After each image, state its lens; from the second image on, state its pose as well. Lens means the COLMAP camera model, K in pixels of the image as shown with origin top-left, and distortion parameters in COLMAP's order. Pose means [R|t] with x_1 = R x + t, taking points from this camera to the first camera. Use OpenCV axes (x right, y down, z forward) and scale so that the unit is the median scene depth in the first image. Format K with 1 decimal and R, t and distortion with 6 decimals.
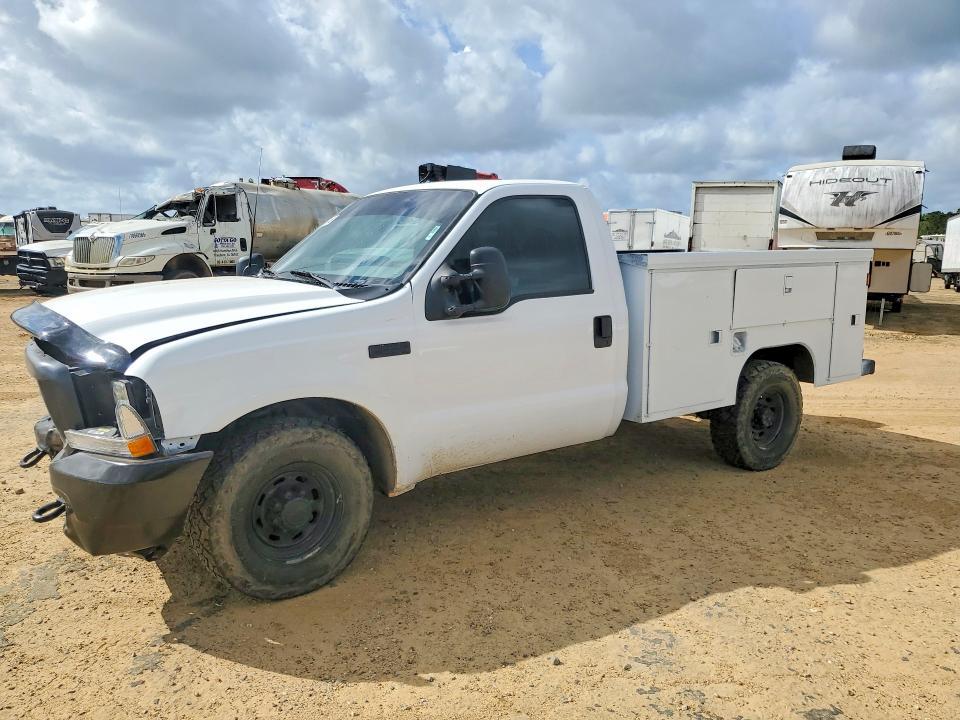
lens RADIAL K [[750.1, 0, 480.0], [0, 750.1, 360.0], [0, 0, 1]] dist [0.002514, 0.001697]
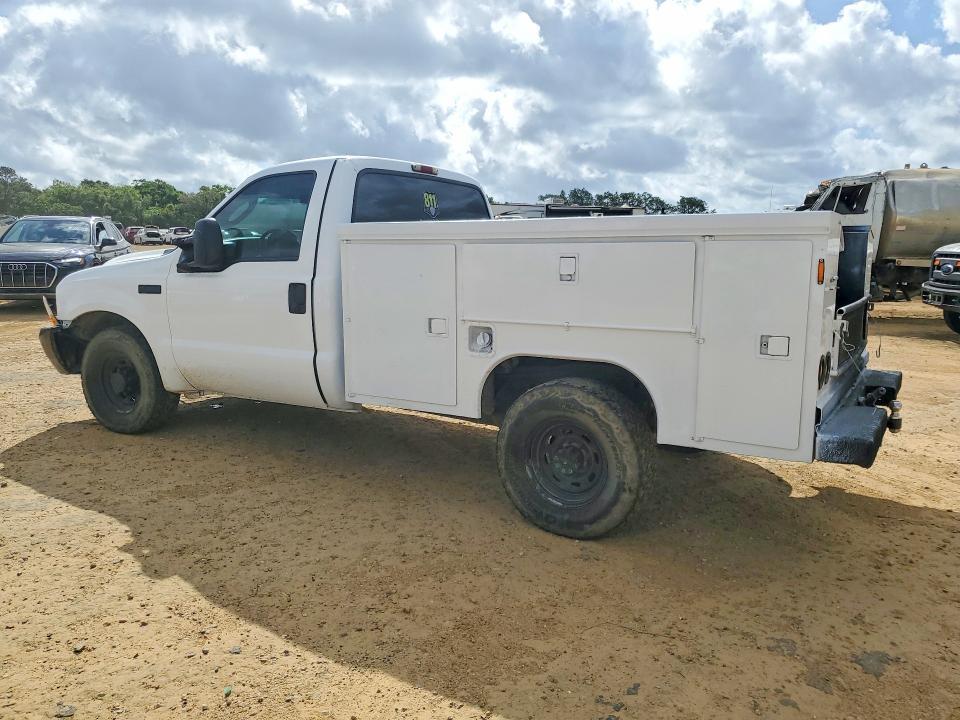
lens RADIAL K [[750.1, 0, 480.0], [0, 750.1, 360.0], [0, 0, 1]] dist [0.002514, 0.001697]
pose [[0.402593, 0.139393, -0.904704, 1.418172], [-0.144931, 0.985578, 0.087359, -0.094521], [0.903833, 0.095949, 0.416989, 0.933988]]
